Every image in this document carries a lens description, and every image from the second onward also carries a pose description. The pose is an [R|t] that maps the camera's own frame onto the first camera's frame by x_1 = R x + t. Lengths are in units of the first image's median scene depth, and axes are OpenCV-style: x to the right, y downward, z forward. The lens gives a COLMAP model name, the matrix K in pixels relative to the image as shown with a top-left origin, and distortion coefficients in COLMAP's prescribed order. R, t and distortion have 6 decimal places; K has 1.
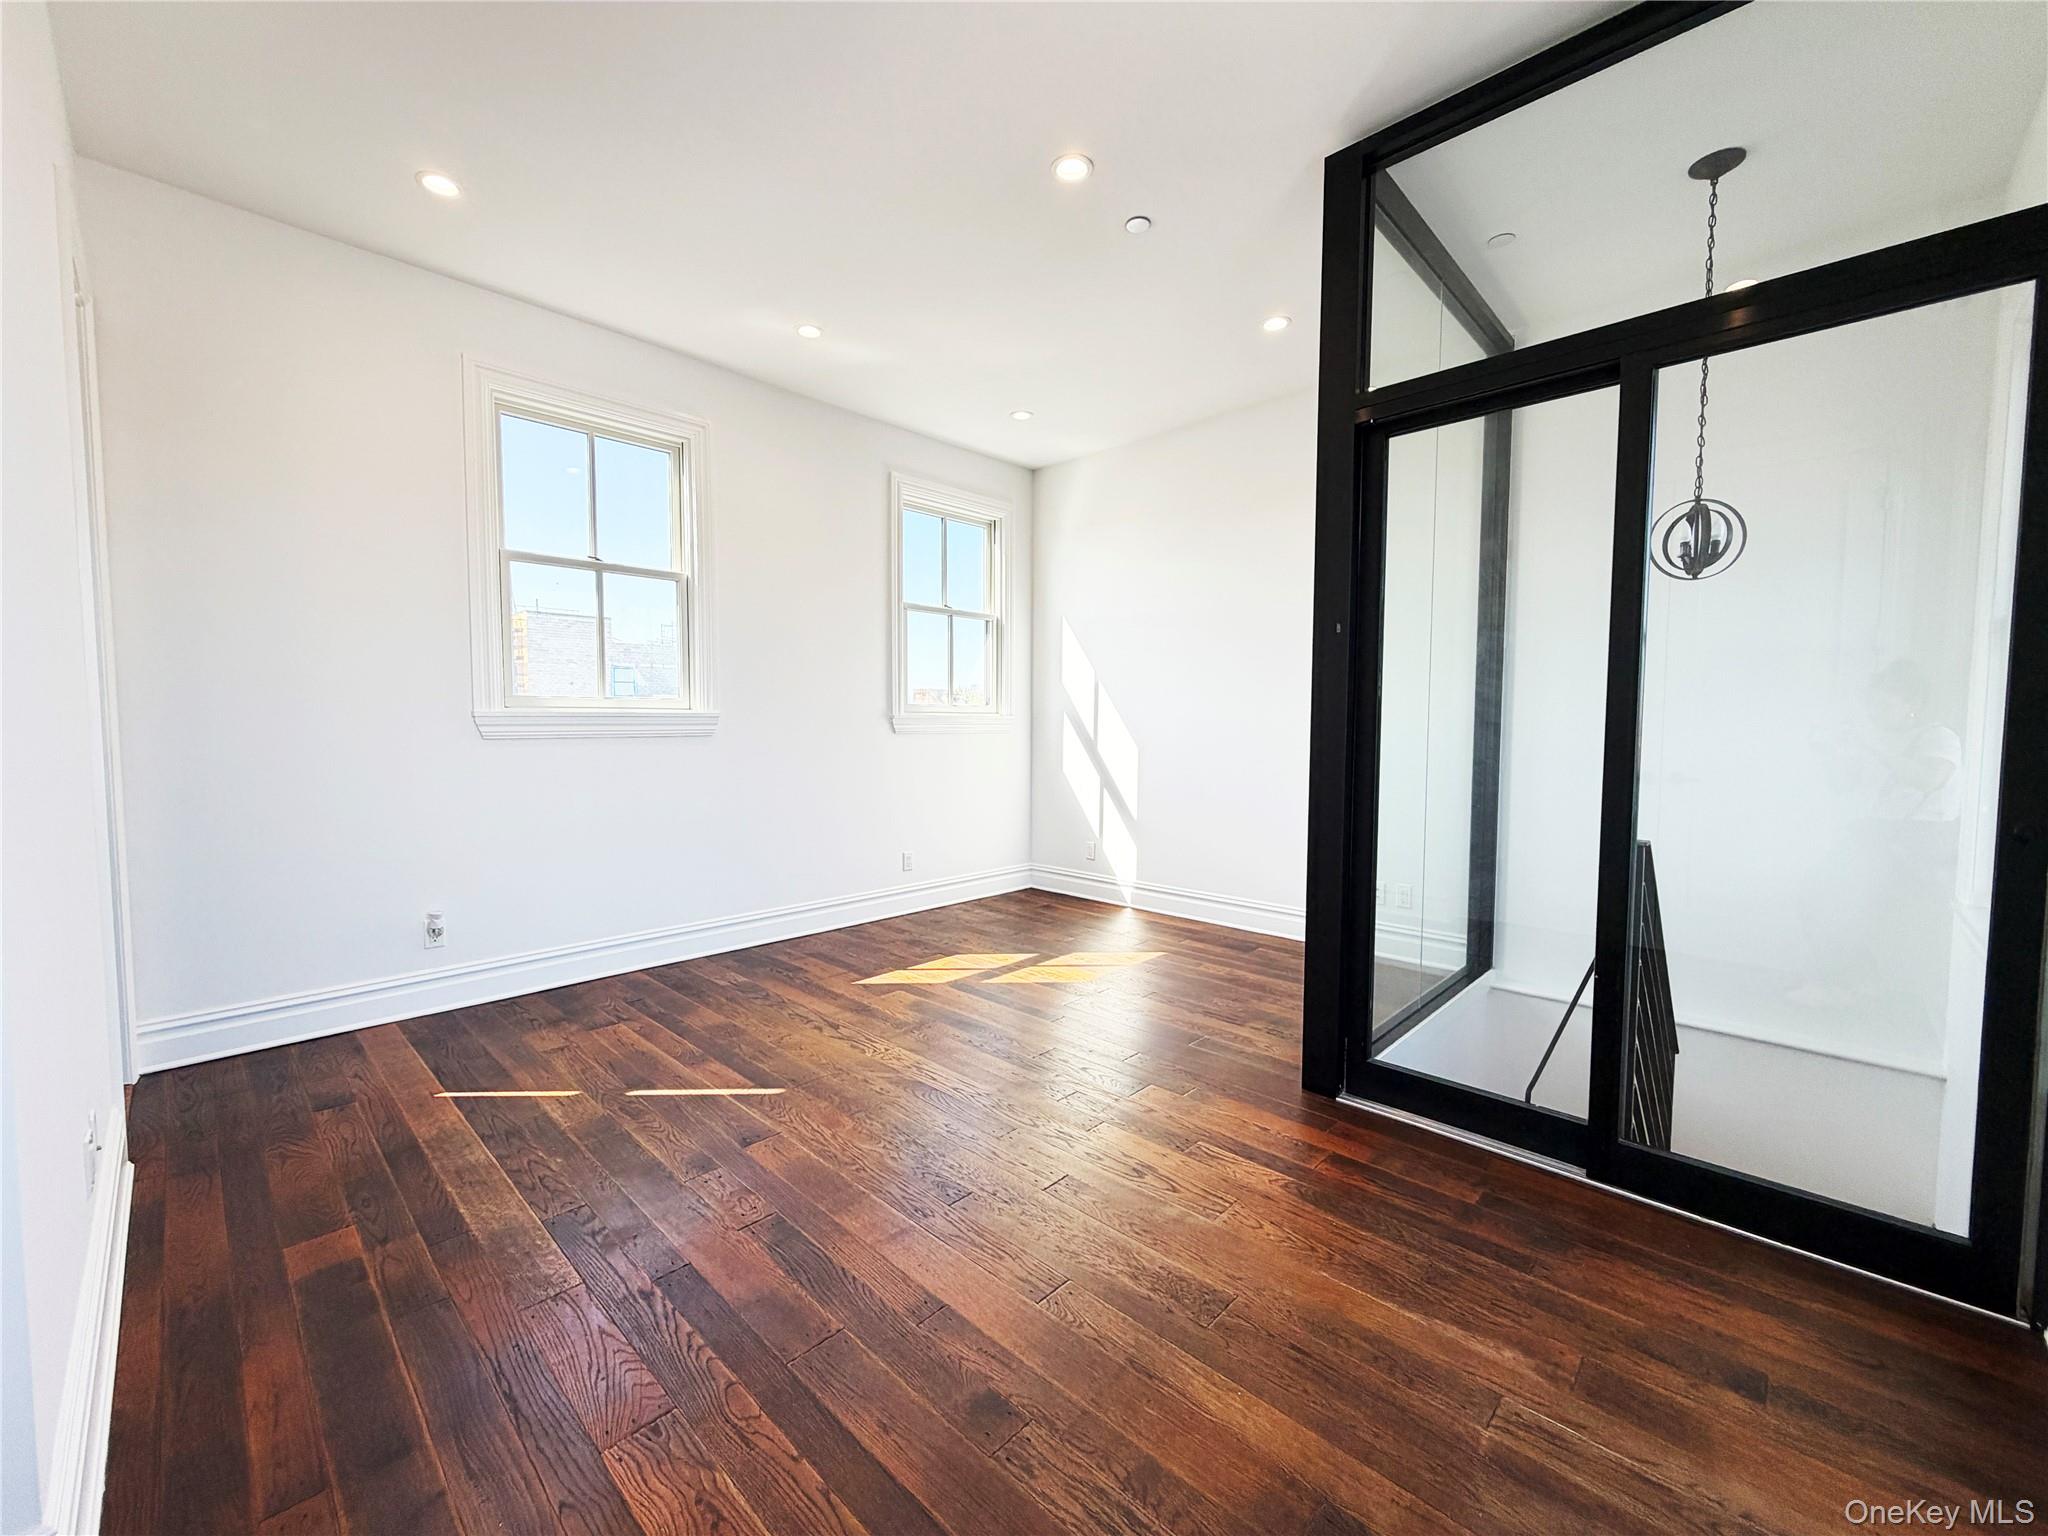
lens RADIAL K [[823.9, 0, 1025.6], [0, 823.9, 767.6], [0, 0, 1]] dist [0.003377, 0.002044]
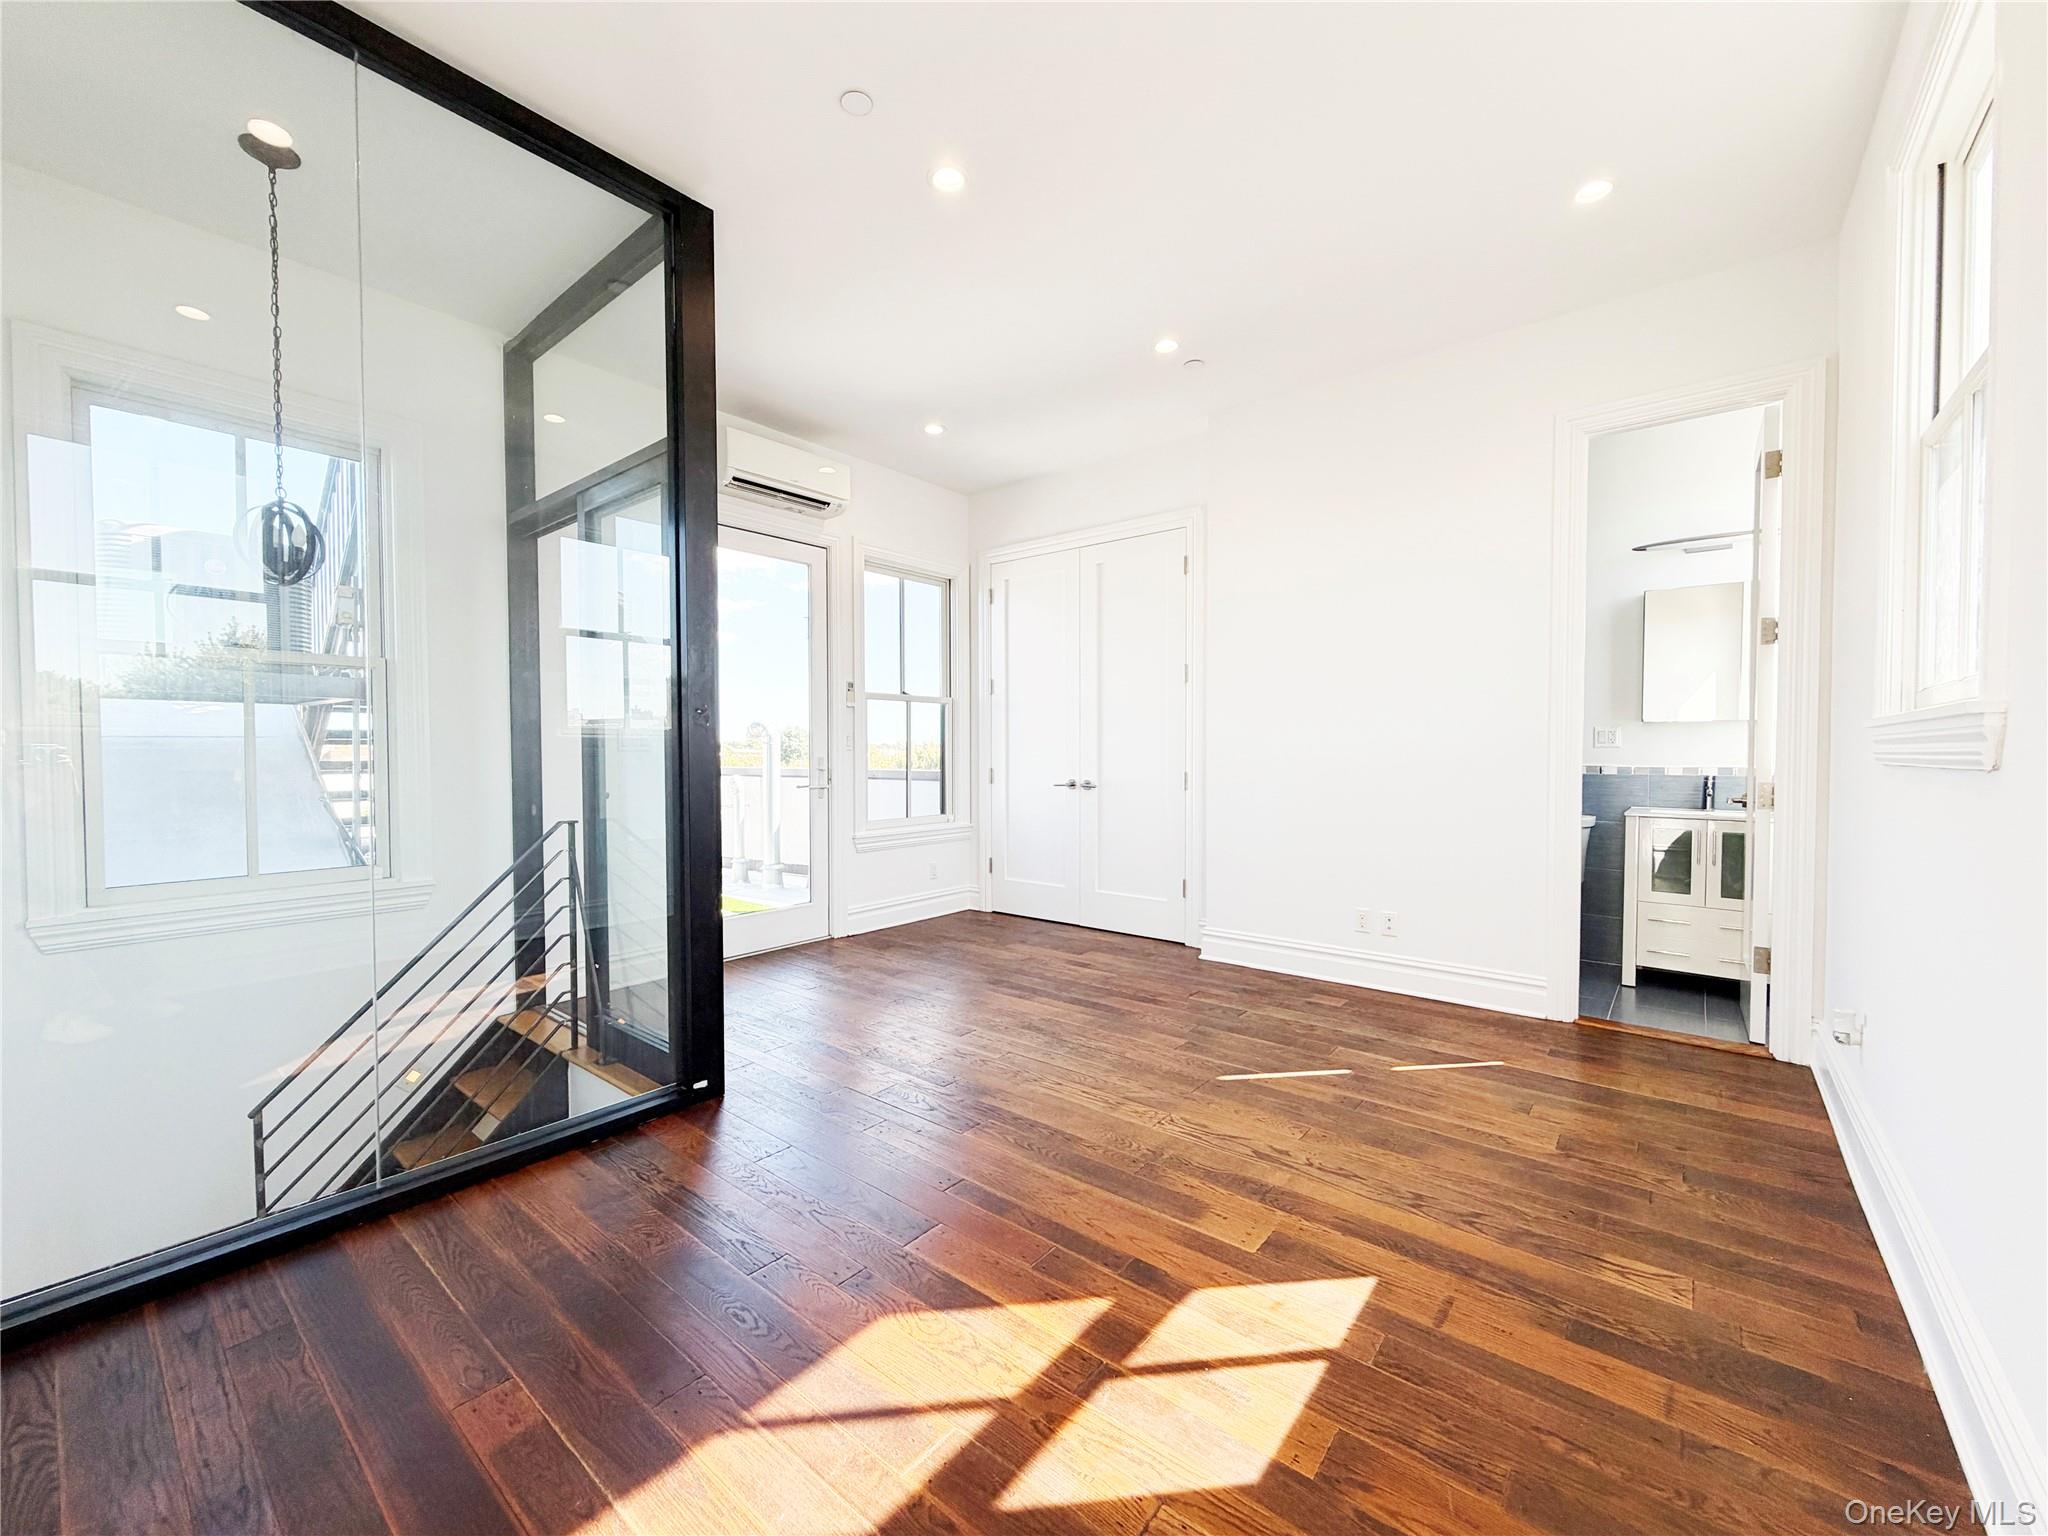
lens RADIAL K [[823.9, 0, 1022.8], [0, 823.9, 767.0], [0, 0, 1]] dist [0.003377, 0.002044]
pose [[-0.996862, -0.000456, -0.079153, 0.038608], [-0.006790, 0.996790, 0.079772, -0.085061], [0.078863, 0.080059, -0.993666, 1.712047]]
